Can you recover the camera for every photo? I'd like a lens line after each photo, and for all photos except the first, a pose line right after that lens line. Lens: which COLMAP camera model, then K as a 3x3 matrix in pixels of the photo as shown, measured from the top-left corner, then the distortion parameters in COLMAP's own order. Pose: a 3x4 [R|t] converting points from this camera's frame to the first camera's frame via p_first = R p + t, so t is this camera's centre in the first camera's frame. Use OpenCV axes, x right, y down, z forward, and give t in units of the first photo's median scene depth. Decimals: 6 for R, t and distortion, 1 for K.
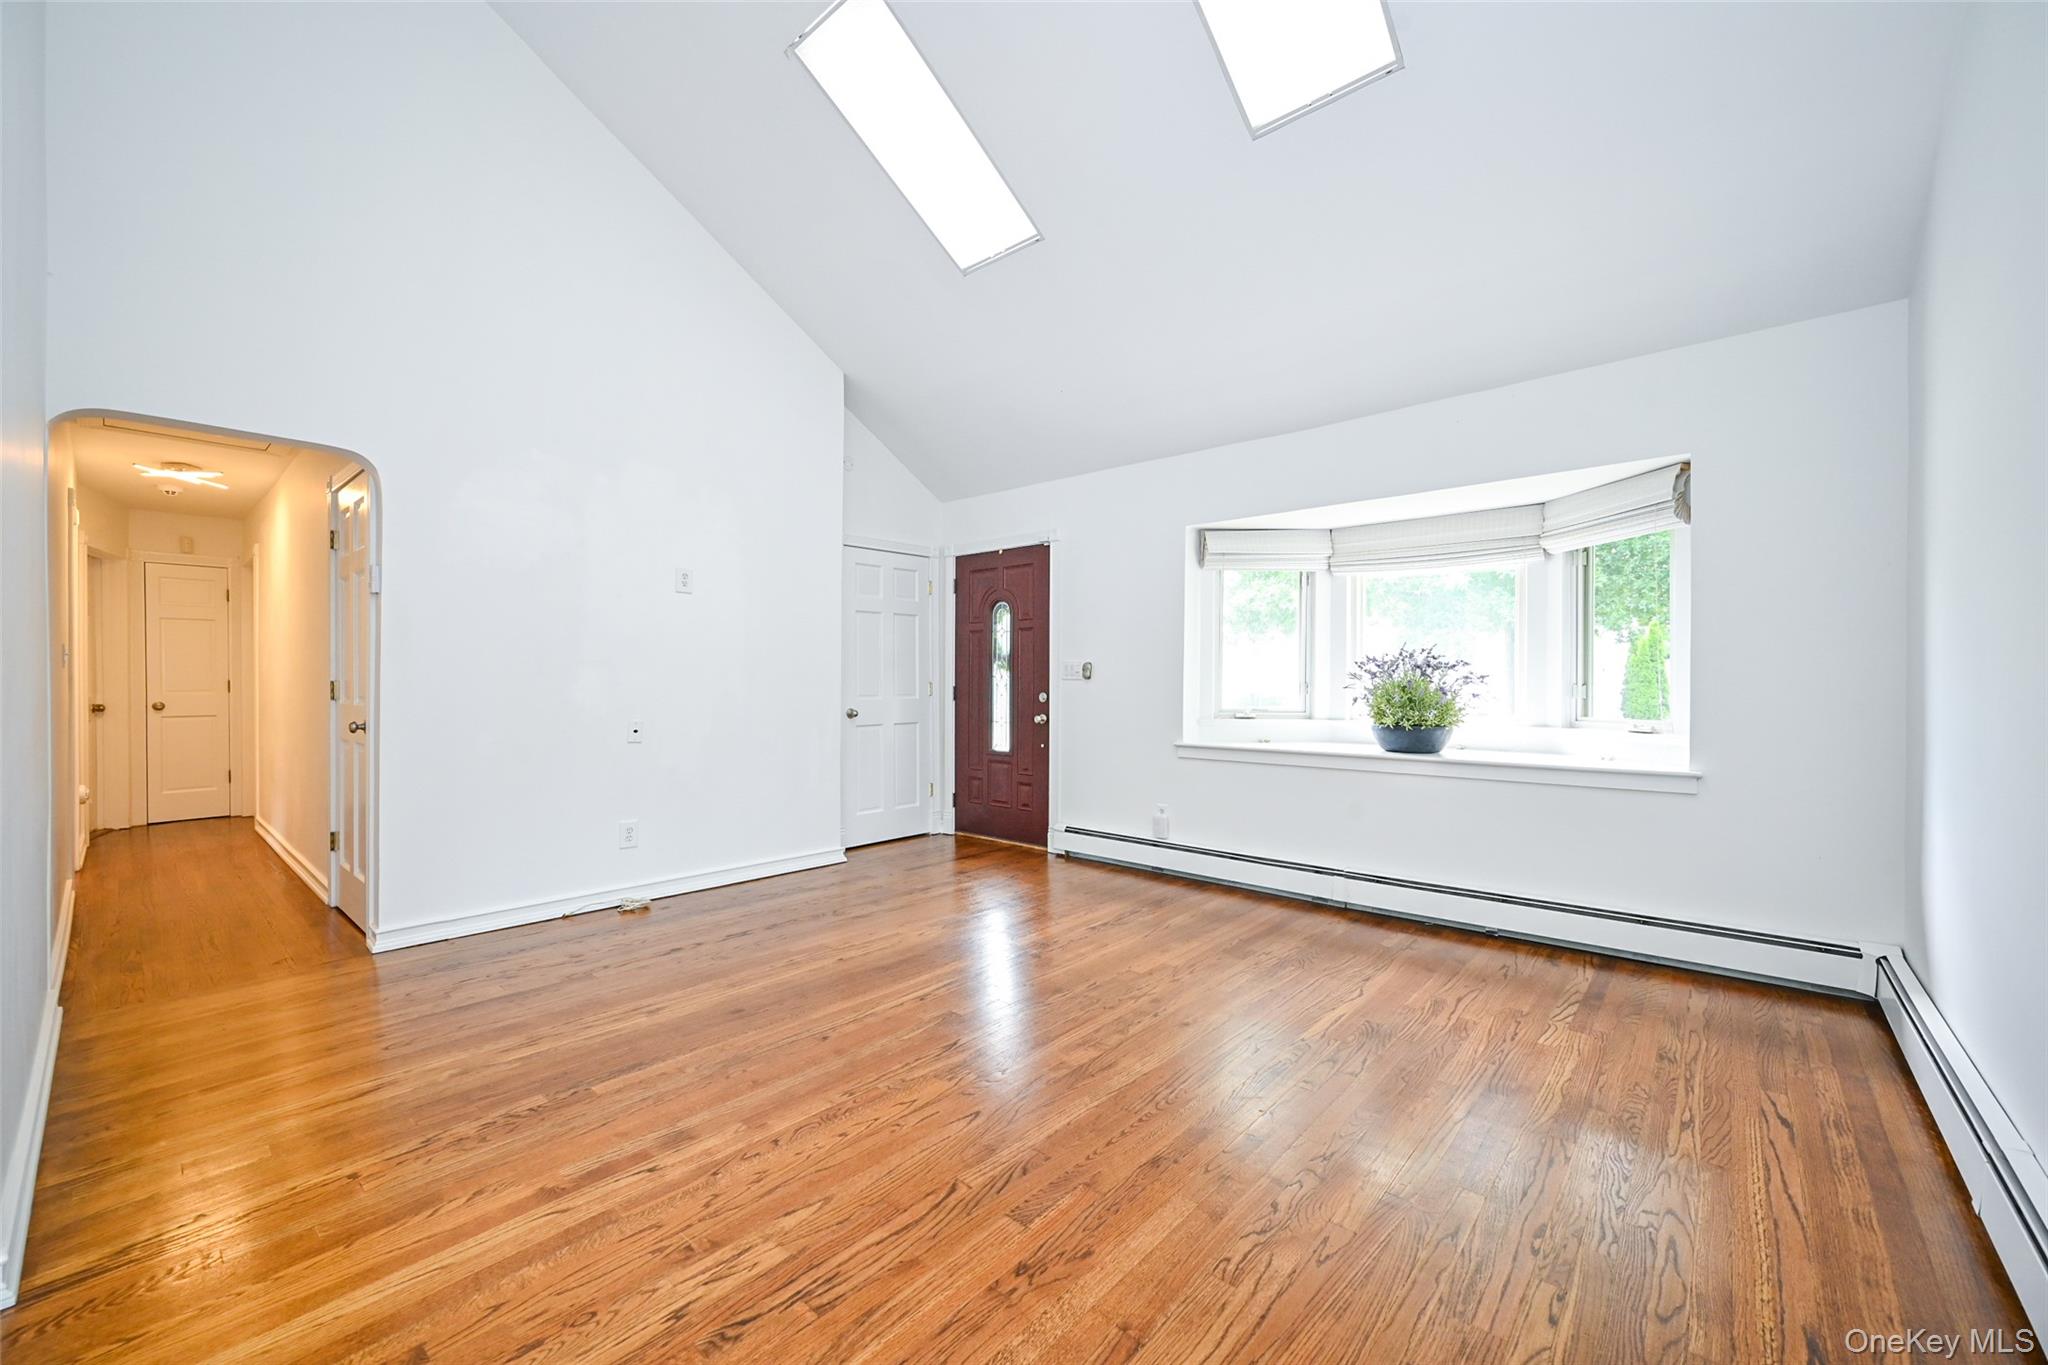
lens RADIAL K [[807.9, 0, 1025.3], [0, 807.9, 682.5], [0, 0, 1]] dist [-0.000686, -0.000142]
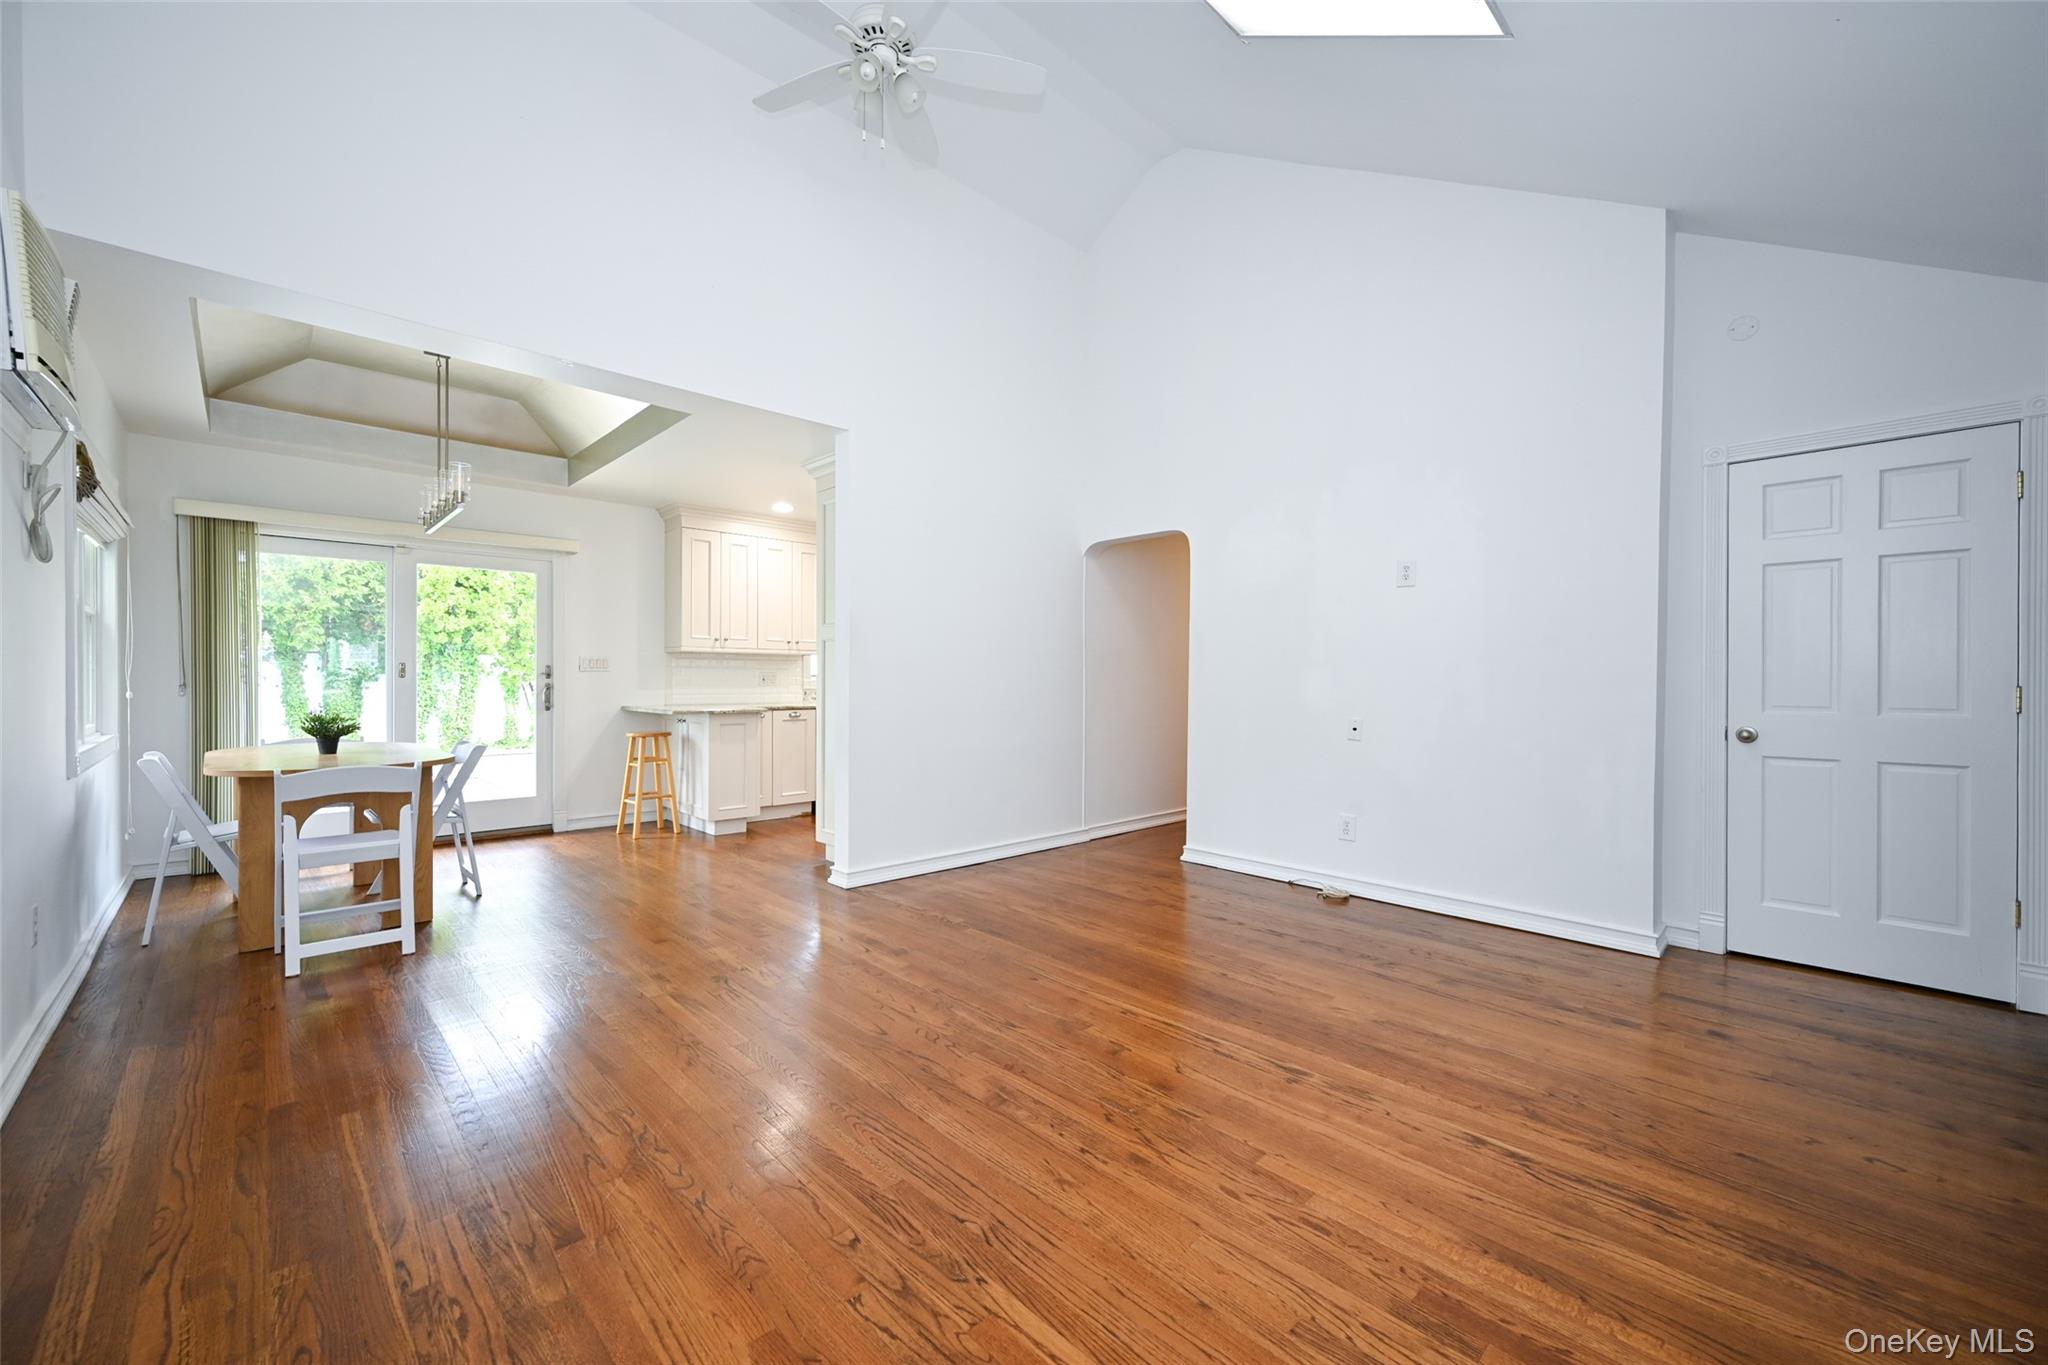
lens RADIAL K [[807.9, 0, 1025.3], [0, 807.9, 682.5], [0, 0, 1]] dist [-0.000686, -0.000142]
pose [[-0.083962, 0.002534, -0.996466, 0.800330], [-0.005862, 0.999978, 0.003037, 0.000237], [0.996452, 0.006096, -0.083946, 0.926203]]
